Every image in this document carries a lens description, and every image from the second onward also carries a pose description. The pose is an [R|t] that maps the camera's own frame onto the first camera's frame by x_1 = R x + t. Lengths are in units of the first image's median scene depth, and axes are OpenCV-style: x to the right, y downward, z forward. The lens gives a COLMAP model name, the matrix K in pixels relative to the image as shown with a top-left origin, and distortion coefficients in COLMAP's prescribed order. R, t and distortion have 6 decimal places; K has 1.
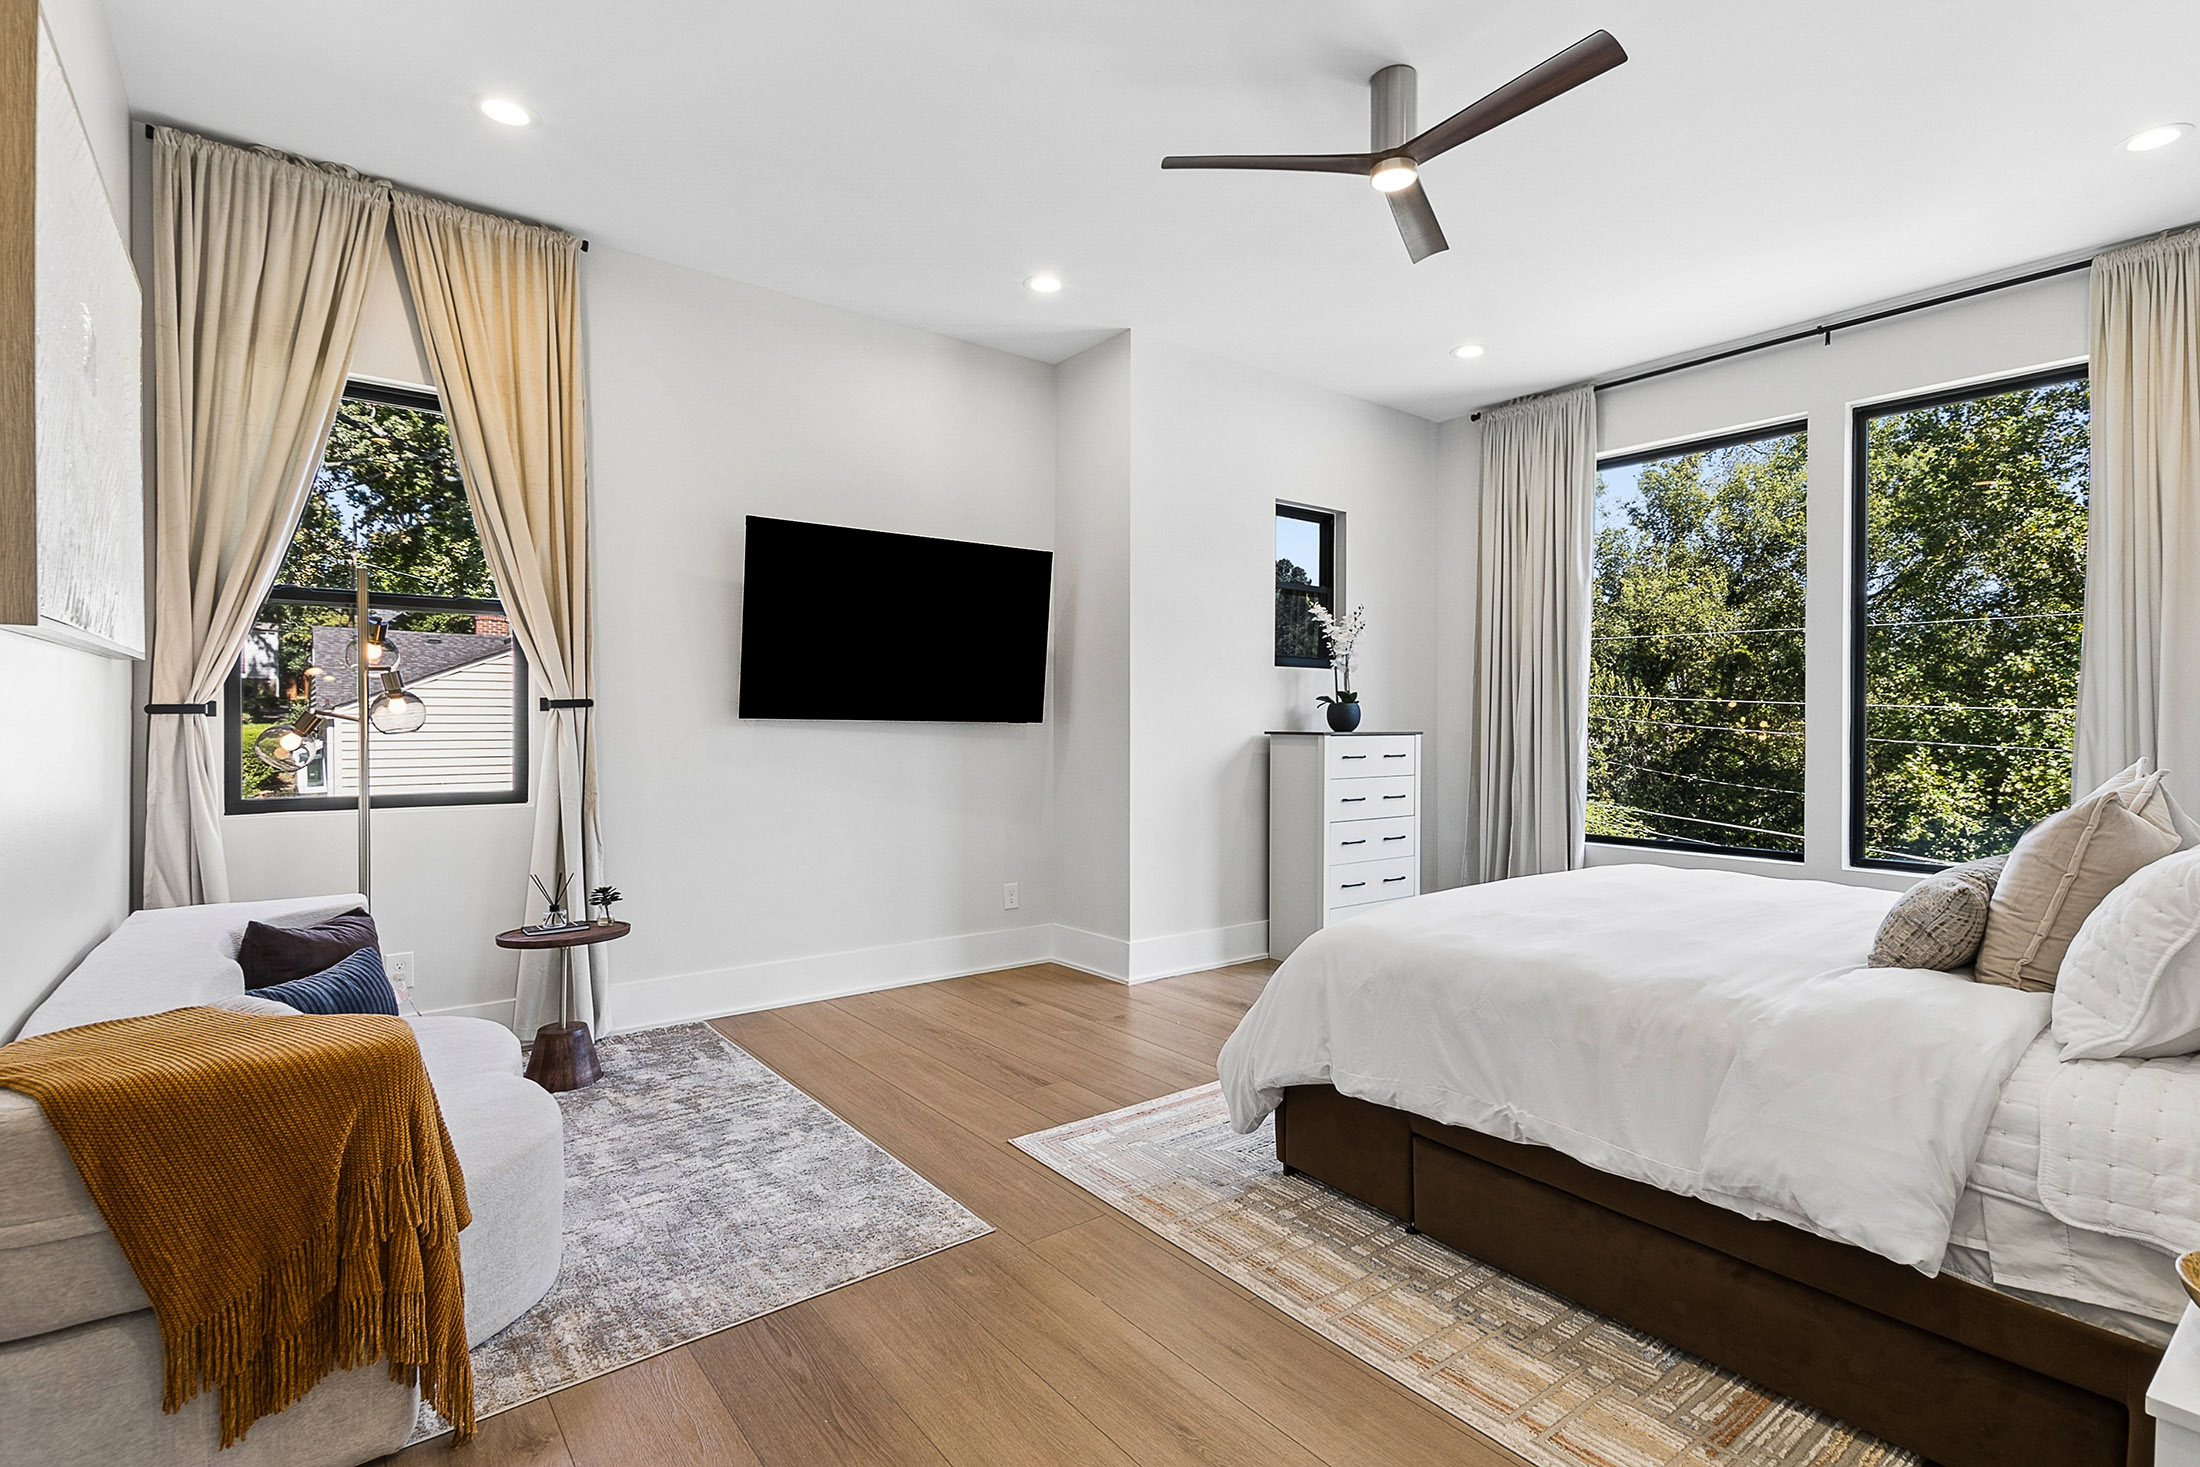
lens RADIAL K [[1034.5, 0, 1125.3], [0, 1034.5, 733.1], [0, 0, 1]] dist [0.003251, -0.000224]
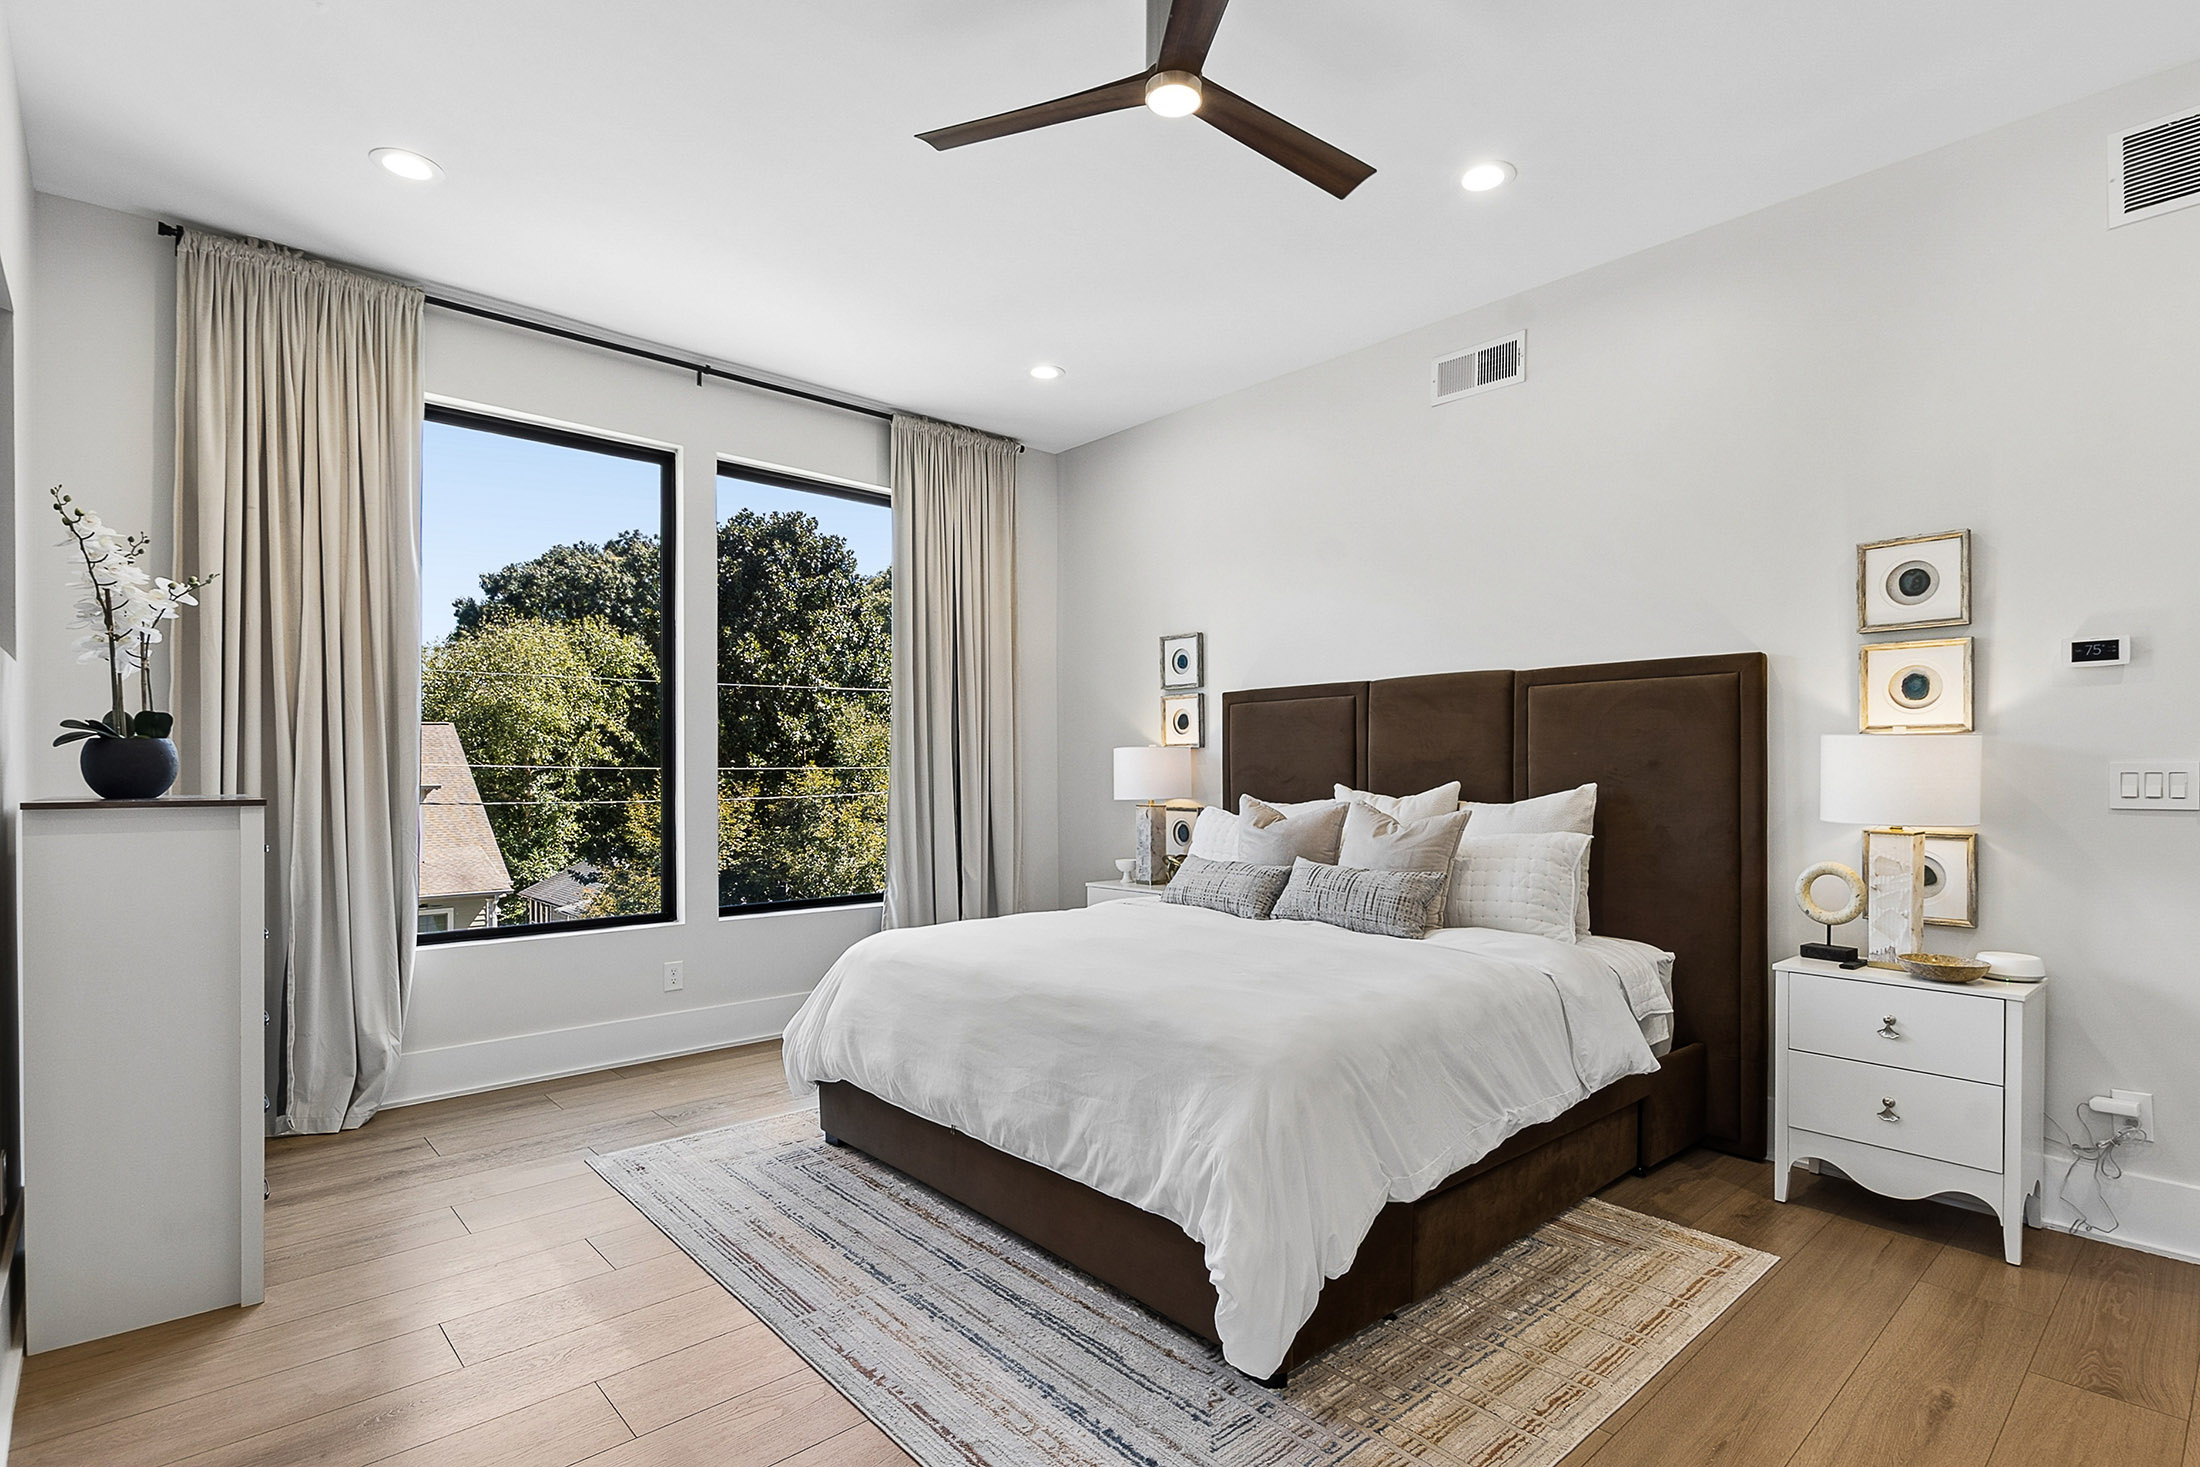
lens RADIAL K [[1058.4, 0, 1137.8], [0, 1058.4, 761.9], [0, 0, 1]] dist [0.002175, -0.000049]
pose [[-0.086003, 0.005348, 0.996281, -0.367910], [0.019009, 0.999812, -0.003726, -0.008565], [-0.996114, 0.018618, -0.086089, 0.717245]]
